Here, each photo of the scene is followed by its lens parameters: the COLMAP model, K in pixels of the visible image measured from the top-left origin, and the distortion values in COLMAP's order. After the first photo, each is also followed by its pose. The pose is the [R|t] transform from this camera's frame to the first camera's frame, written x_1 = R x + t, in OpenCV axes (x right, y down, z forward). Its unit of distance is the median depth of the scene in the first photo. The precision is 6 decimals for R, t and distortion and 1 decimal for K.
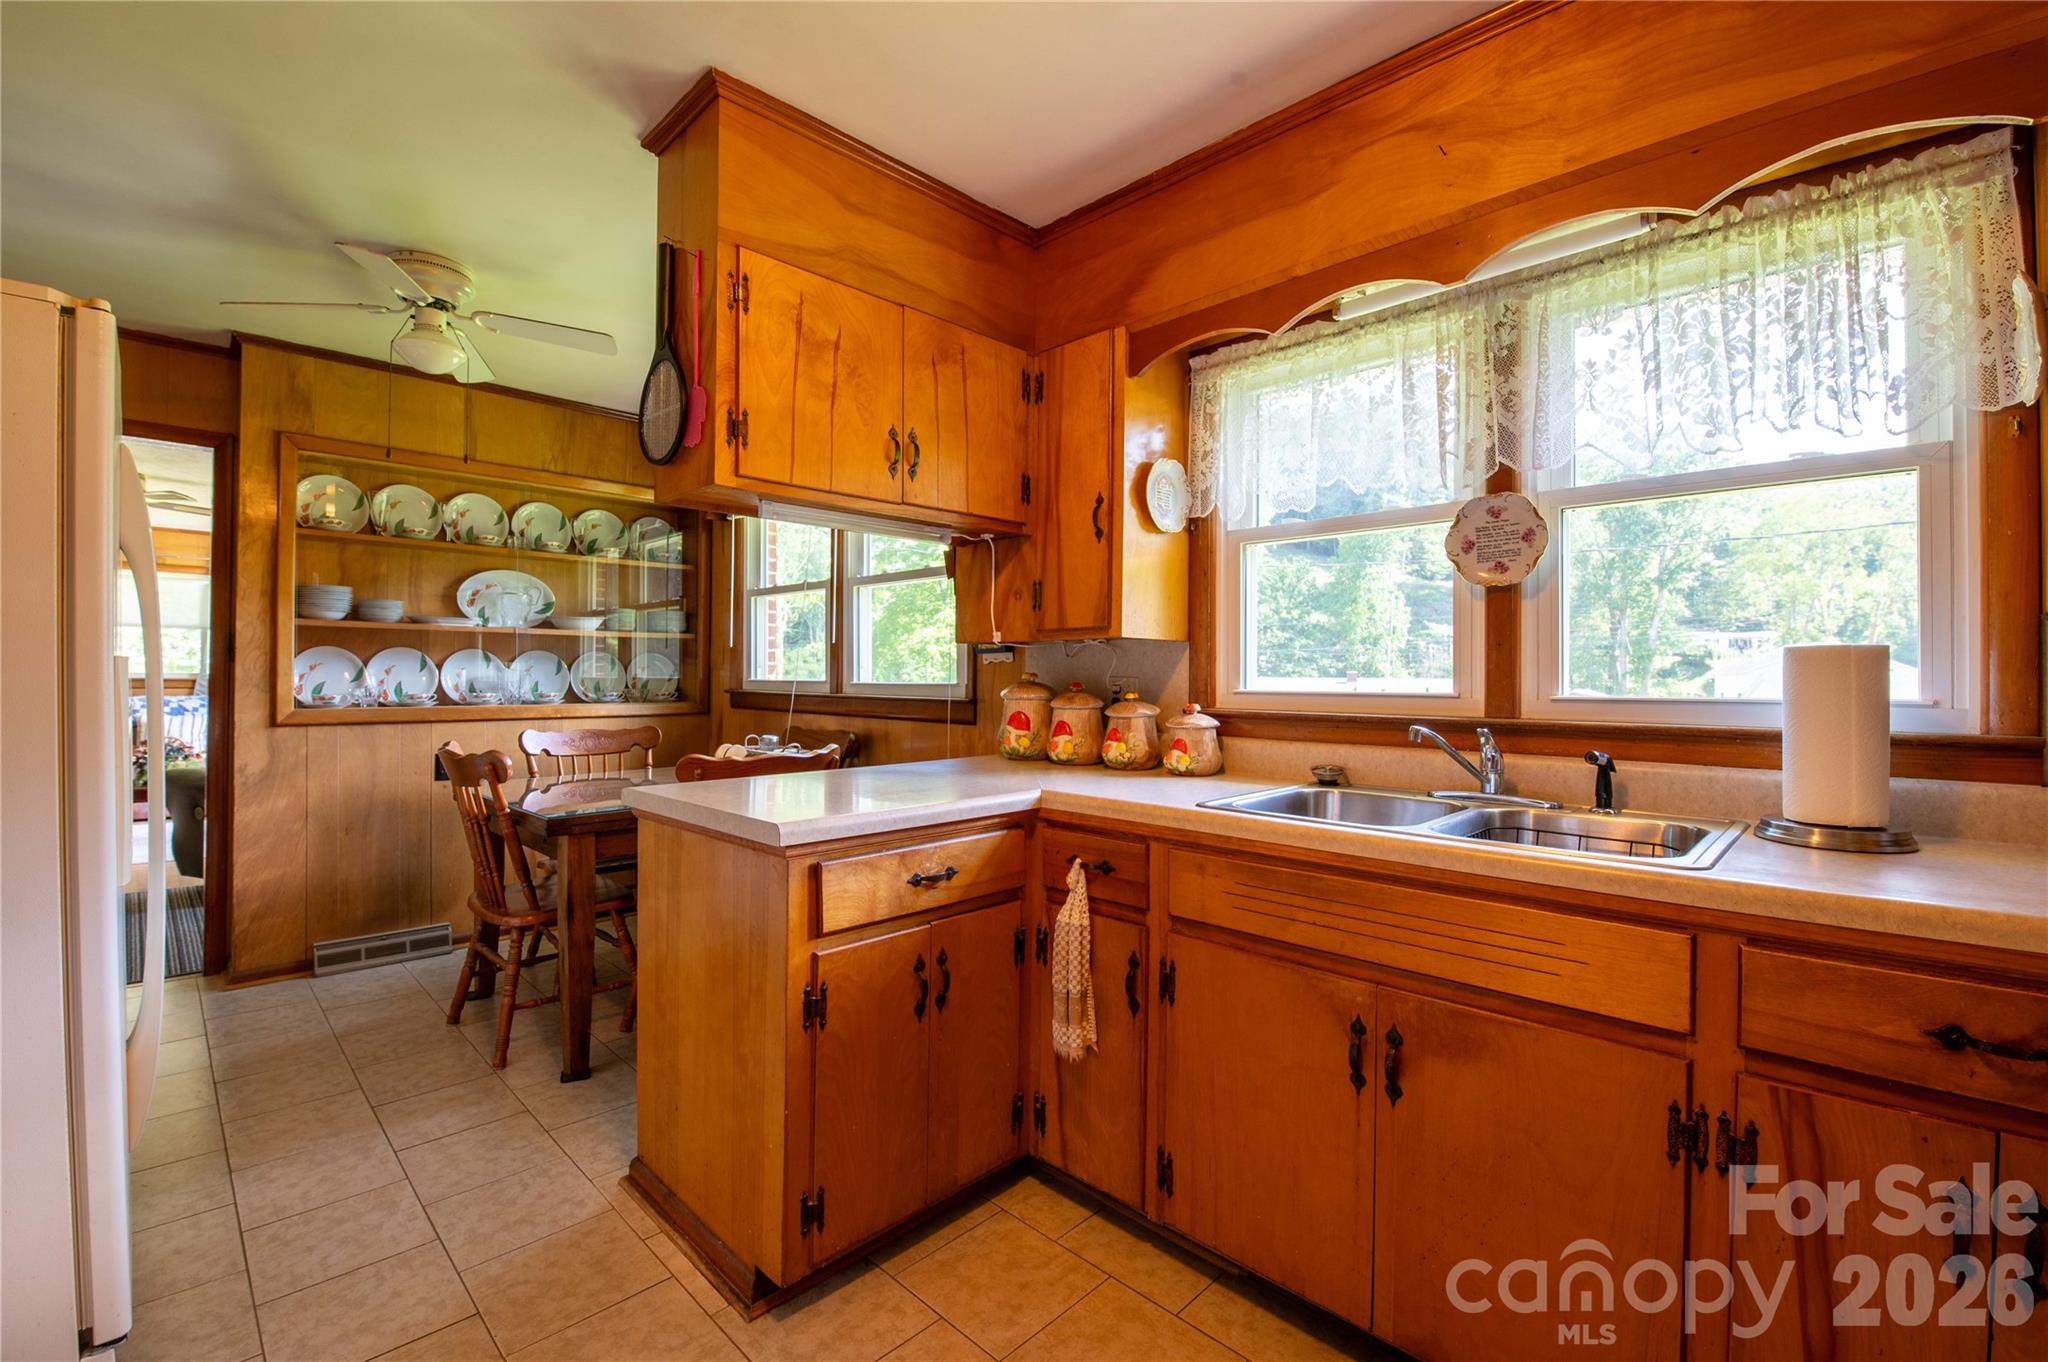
lens RADIAL K [[881.5, 0, 1022.2], [0, 881.5, 678.1], [0, 0, 1]] dist [-0.000947, -0.010908]
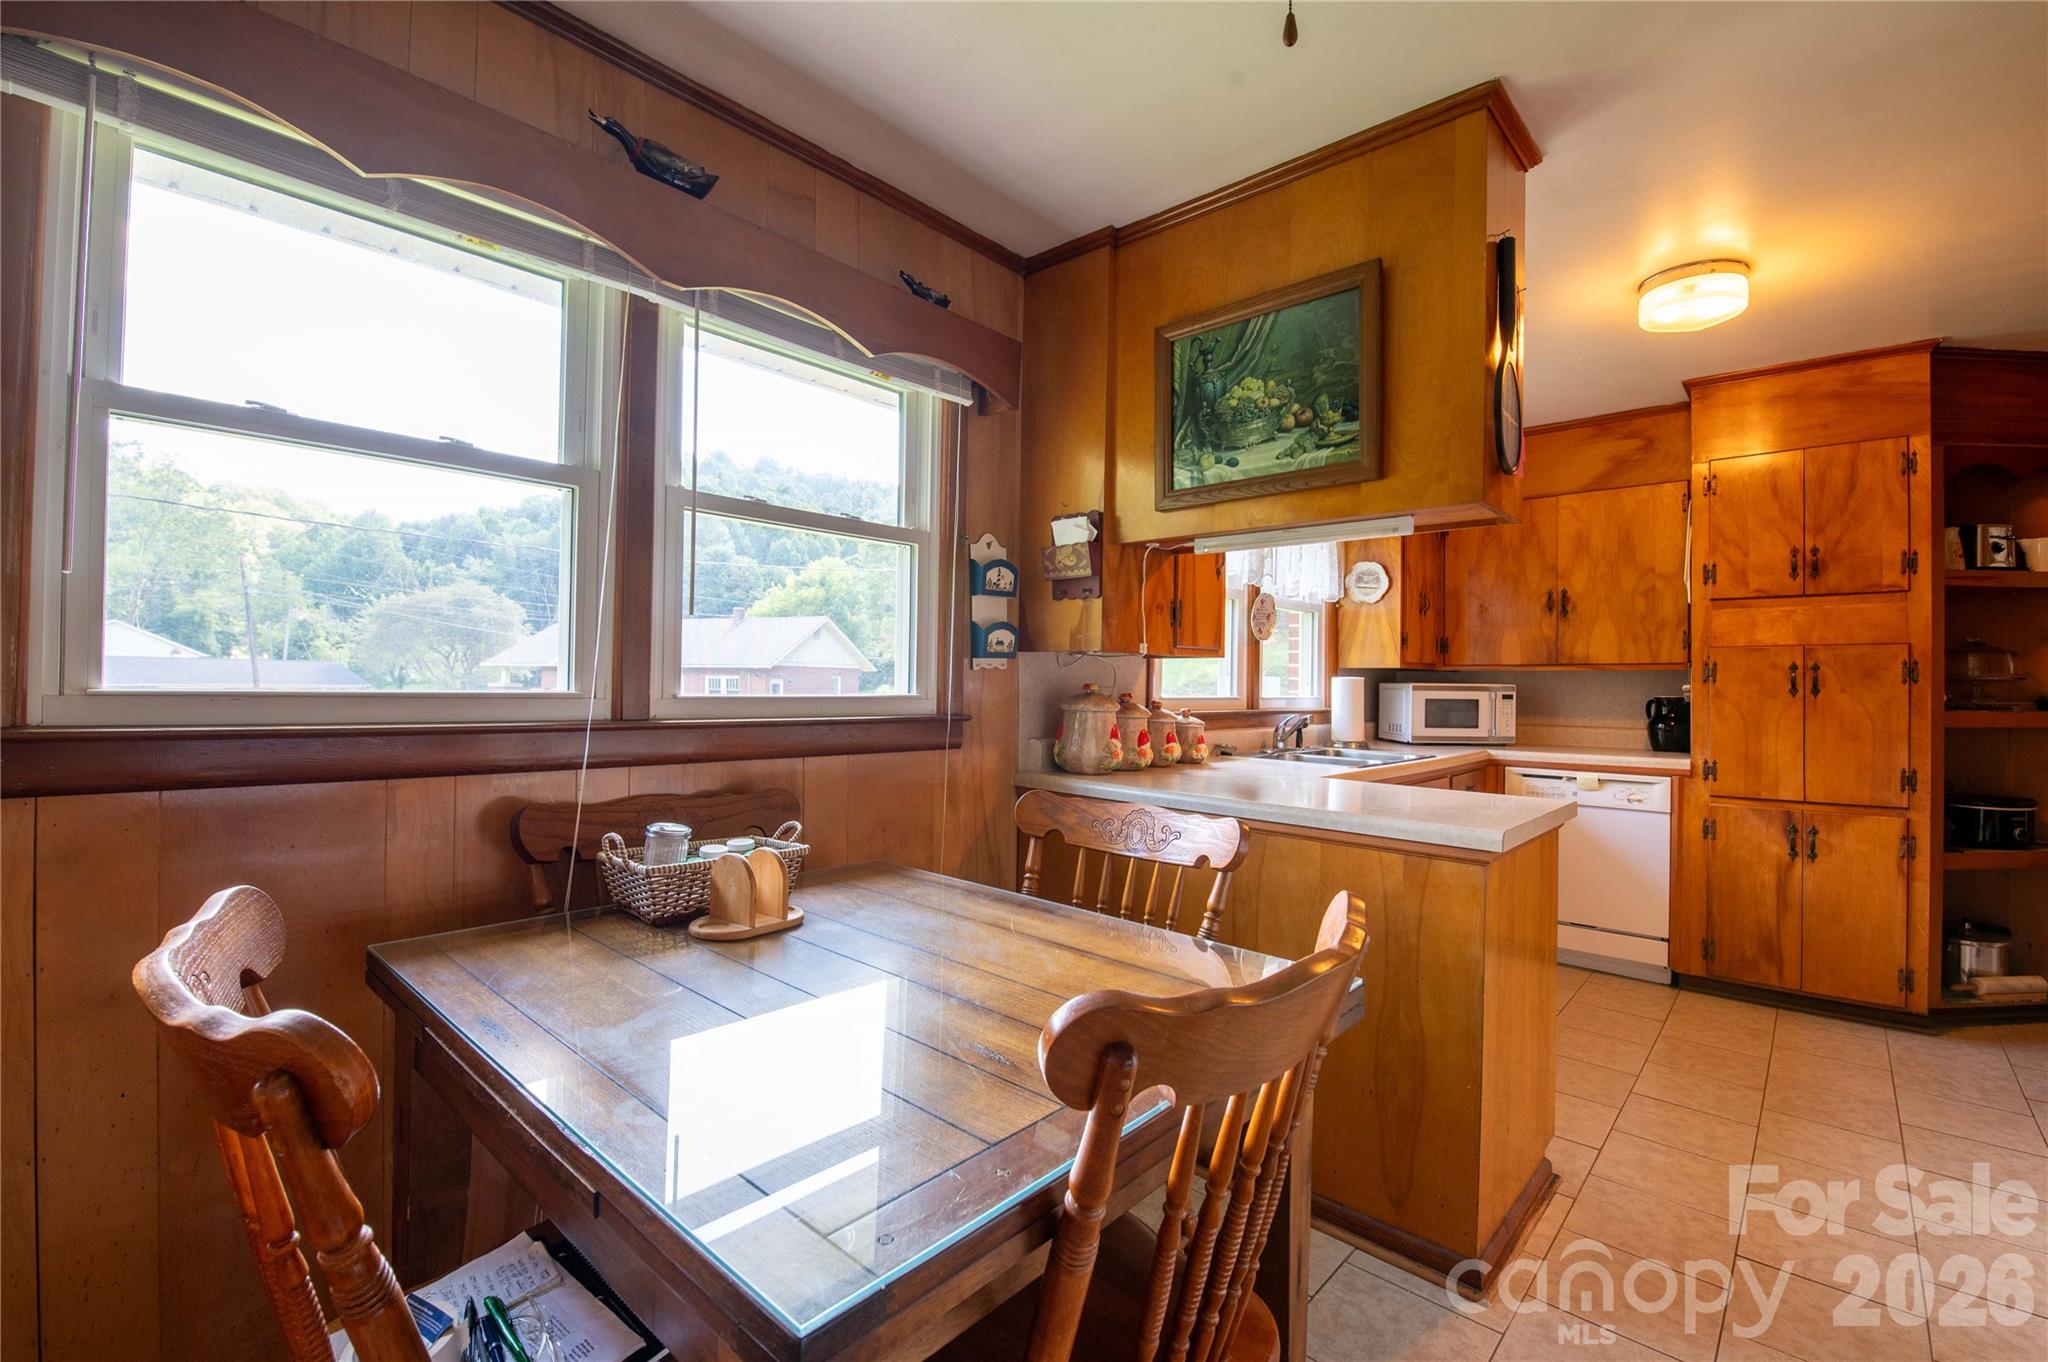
lens RADIAL K [[882.9, 0, 1022.1], [0, 882.9, 677.9], [0, 0, 1]] dist [-0.002096, -0.010120]
pose [[-0.036943, 0.002988, 0.999313, -1.084473], [-0.013804, 0.999899, -0.003500, -0.008973], [-0.999222, -0.013924, -0.036898, 1.261720]]
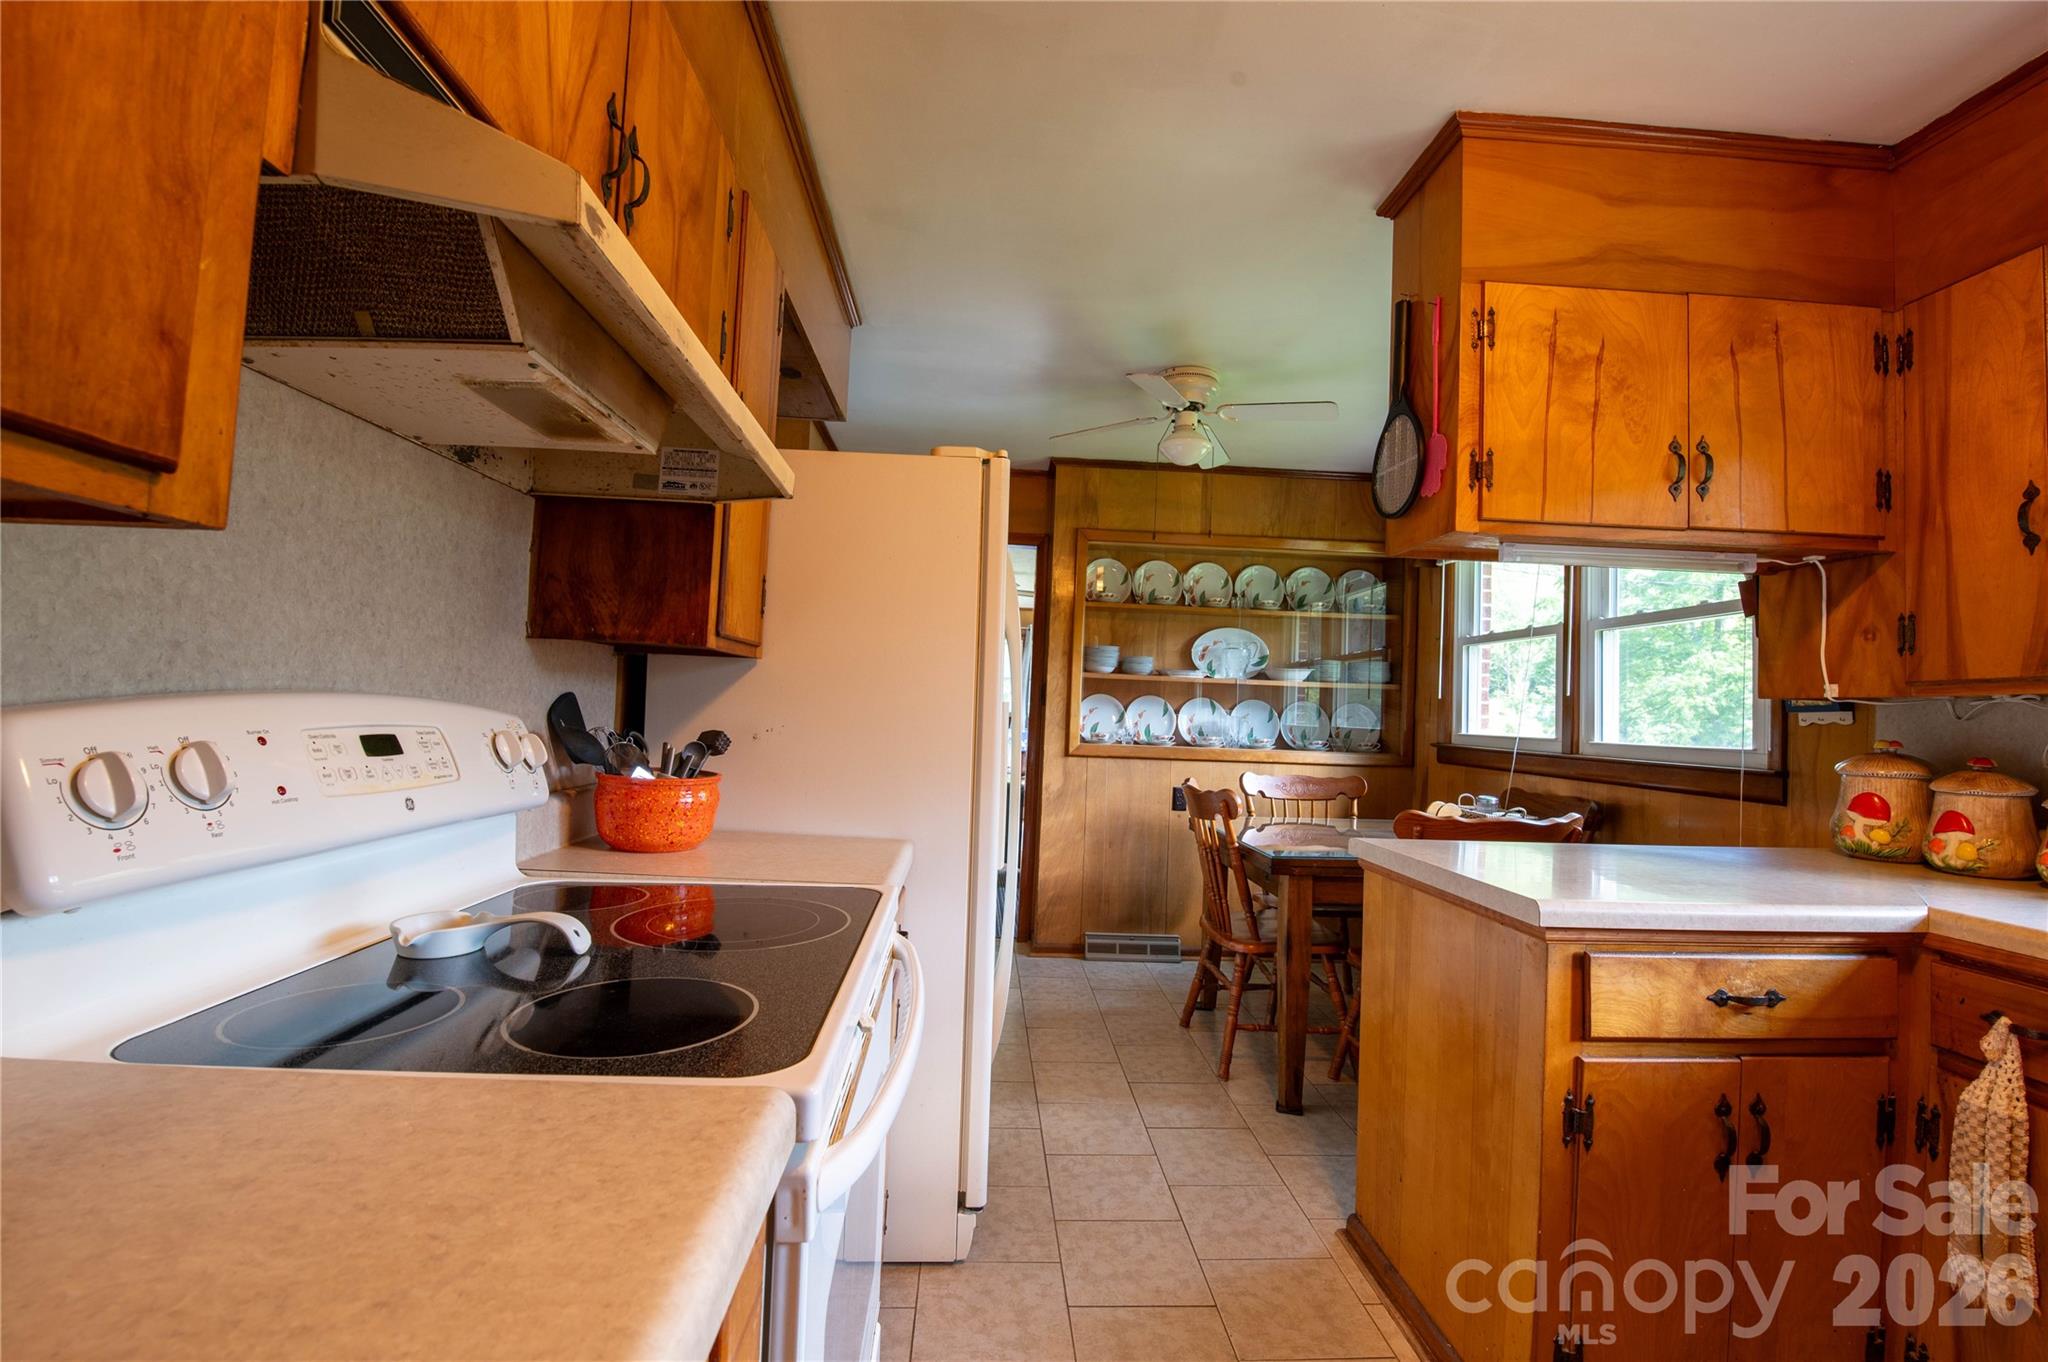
lens RADIAL K [[885.4, 0, 1022.5], [0, 885.4, 678.2], [0, 0, 1]] dist [0.000918, -0.011276]
pose [[0.739145, -0.003454, -0.673538, -0.036264], [-0.034125, 0.998511, -0.042570, -0.002270], [0.672682, 0.054450, 0.737926, -0.015884]]
